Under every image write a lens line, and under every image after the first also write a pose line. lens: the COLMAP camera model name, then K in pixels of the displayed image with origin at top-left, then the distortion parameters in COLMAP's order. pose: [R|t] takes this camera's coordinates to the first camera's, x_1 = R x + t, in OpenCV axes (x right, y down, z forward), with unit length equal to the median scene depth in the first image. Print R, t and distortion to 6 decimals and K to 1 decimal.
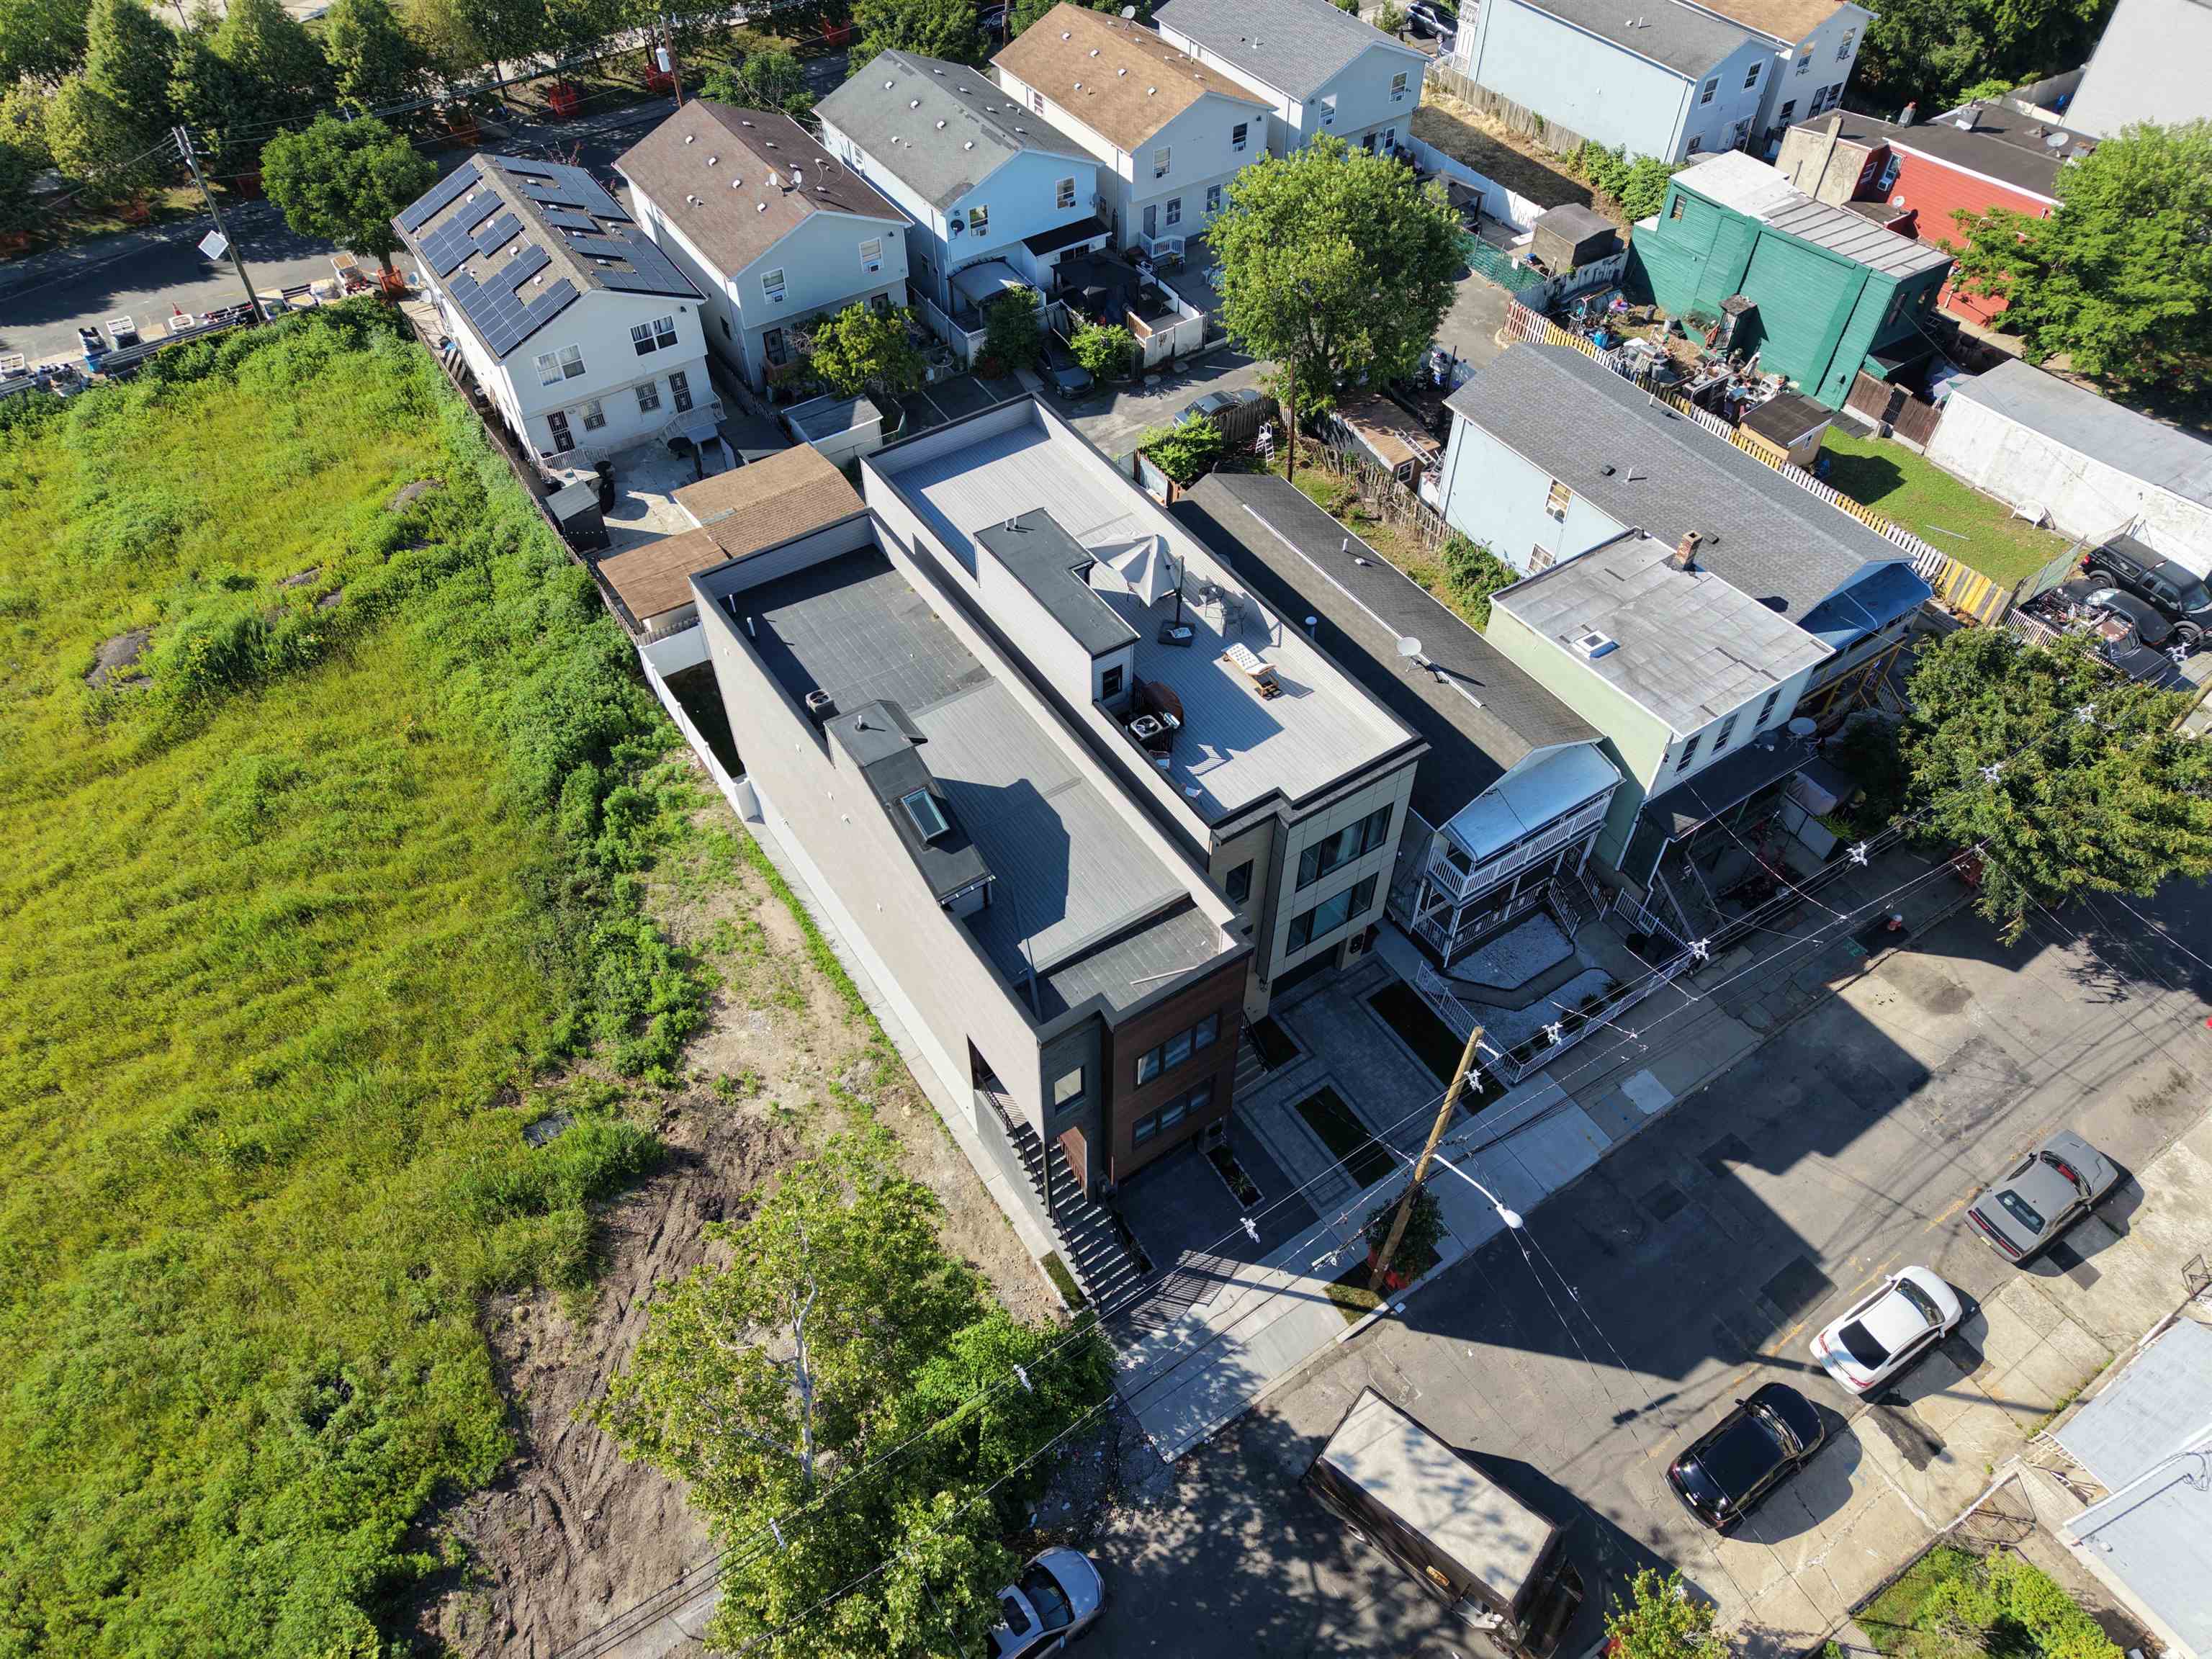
lens RADIAL K [[1483.2, 0, 1102.2], [0, 1483.2, 842.8], [0, 0, 1]] dist [0.033887, -0.028558]
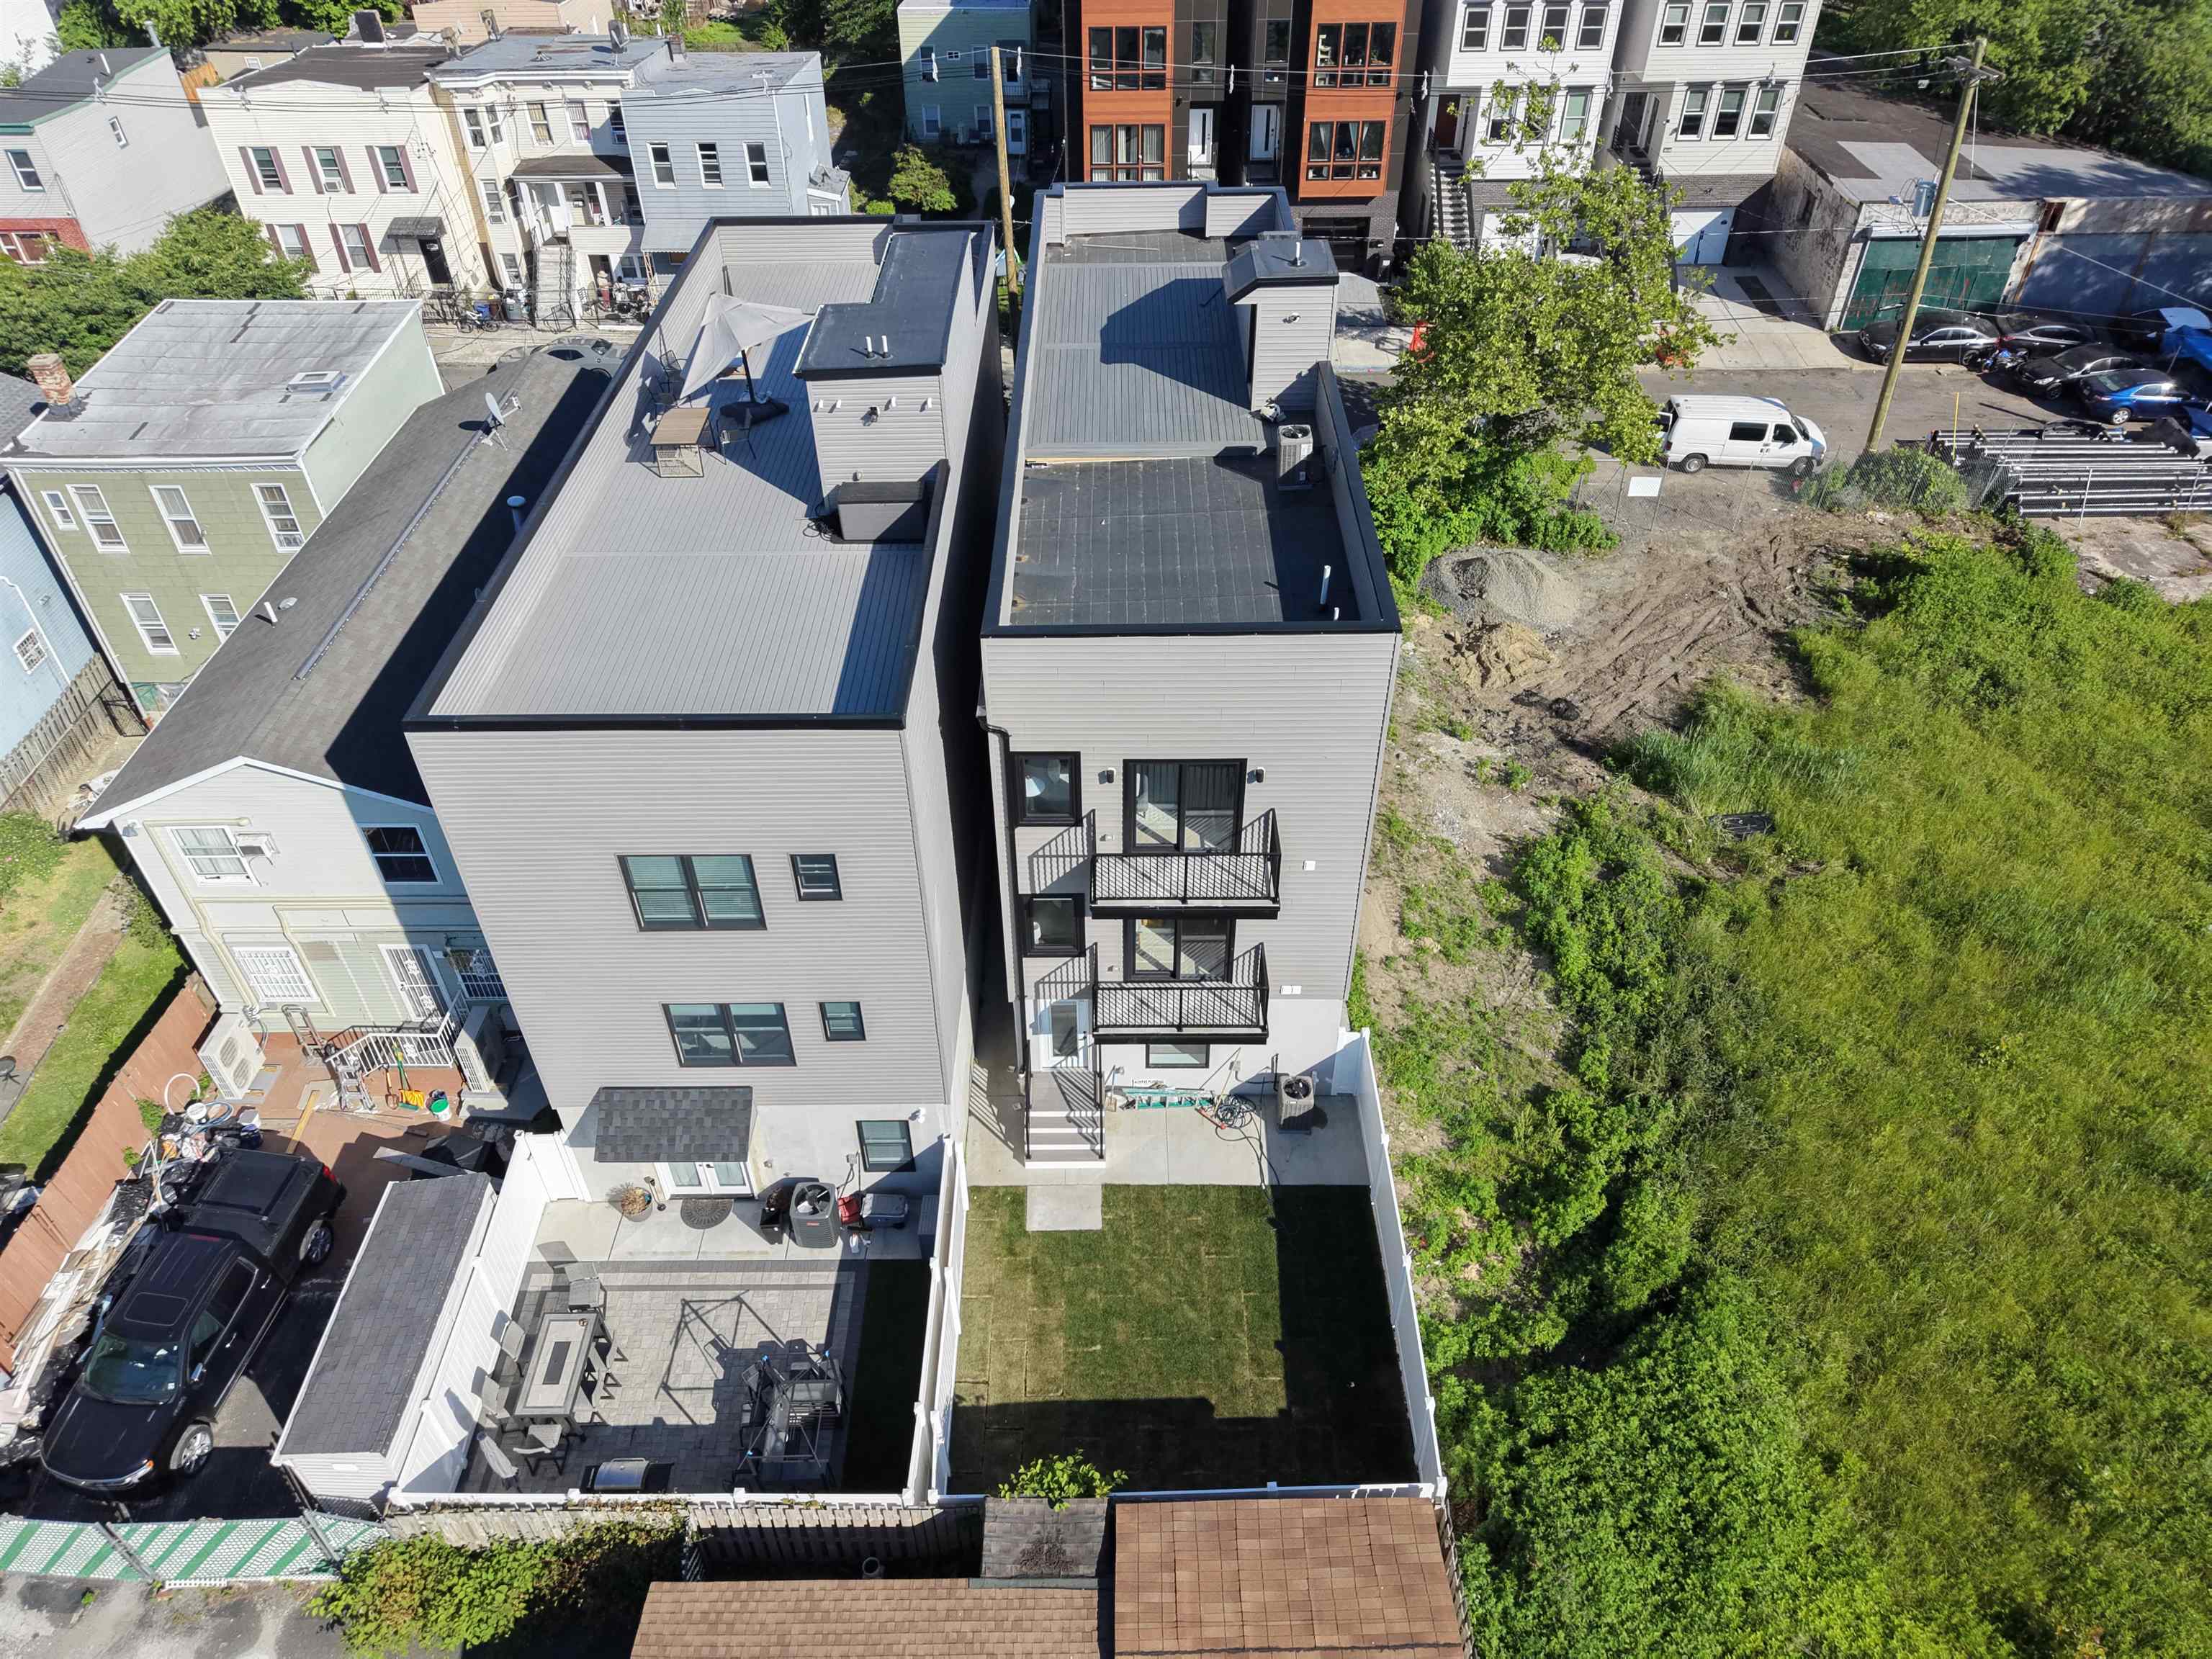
lens RADIAL K [[1483.2, 0, 1109.5], [0, 1483.2, 826.2], [0, 0, 1]] dist [0.033887, -0.028558]
pose [[-0.831950, -0.350771, 0.429905, -0.363232], [0.429147, 0.084327, 0.899290, -0.551461], [-0.351698, 0.932657, 0.080376, 0.887701]]
